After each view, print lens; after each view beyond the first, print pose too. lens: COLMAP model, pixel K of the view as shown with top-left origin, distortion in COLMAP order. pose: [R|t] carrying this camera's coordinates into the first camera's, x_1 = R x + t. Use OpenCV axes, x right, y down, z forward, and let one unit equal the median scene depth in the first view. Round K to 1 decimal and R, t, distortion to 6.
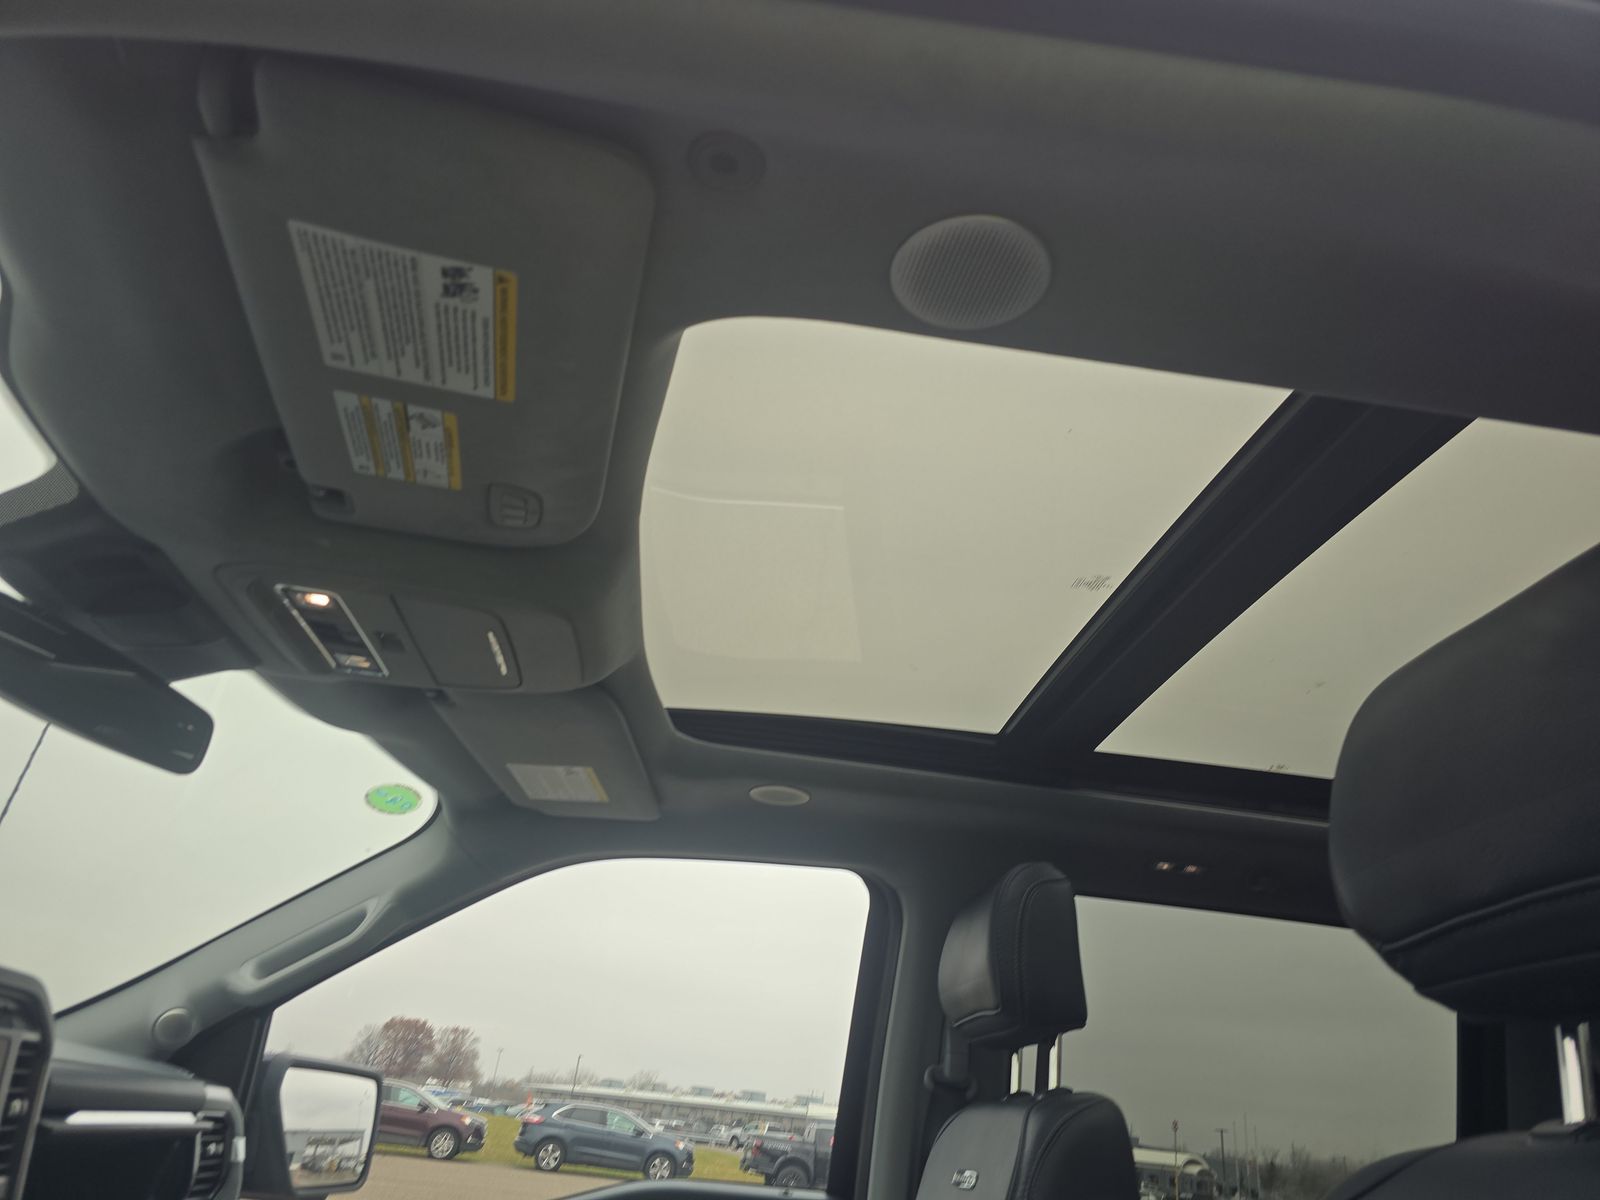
lens RADIAL K [[1081.0, 0, 794.8], [0, 1081.0, 622.0], [0, 0, 1]] dist [0.048944, -0.002650]
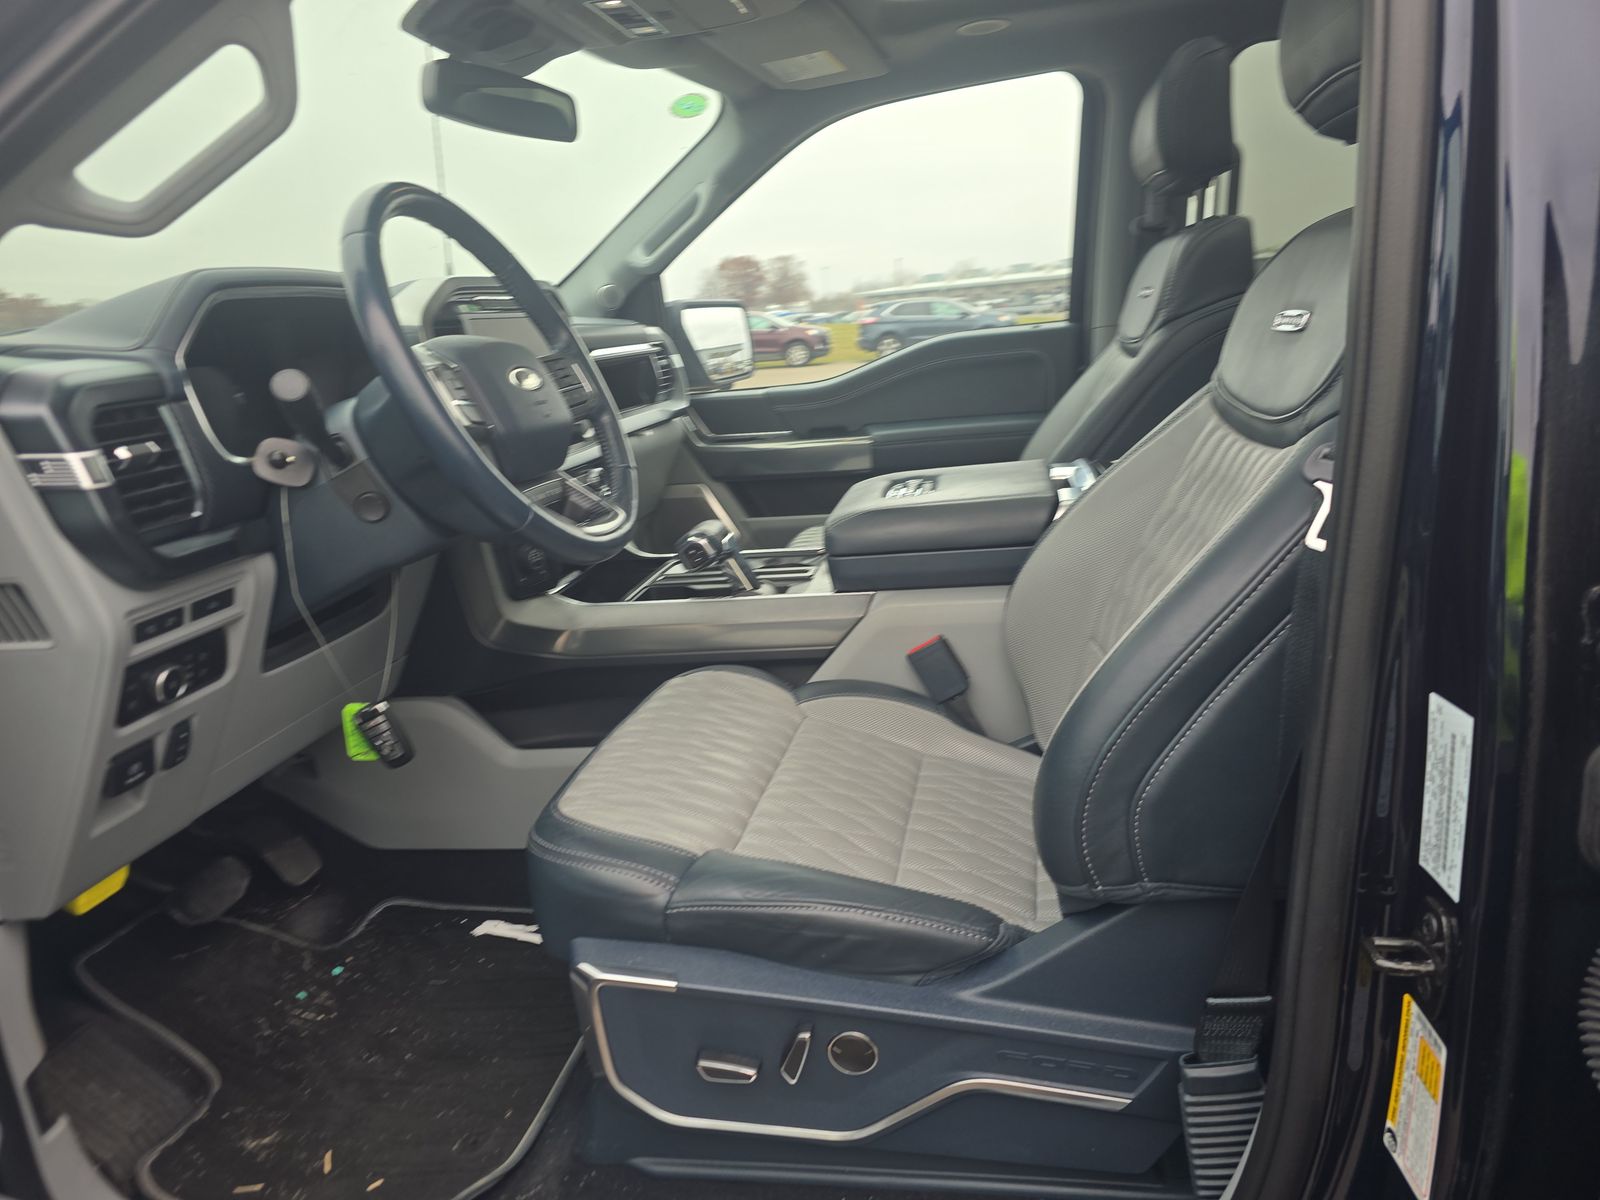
lens RADIAL K [[1081.0, 0, 794.8], [0, 1081.0, 622.0], [0, 0, 1]] dist [0.048944, -0.002650]
pose [[0.945317, -0.093690, -0.312407, 0.087282], [0.274590, 0.745499, 0.607315, -0.116150], [0.176000, -0.659889, 0.730459, -0.290517]]
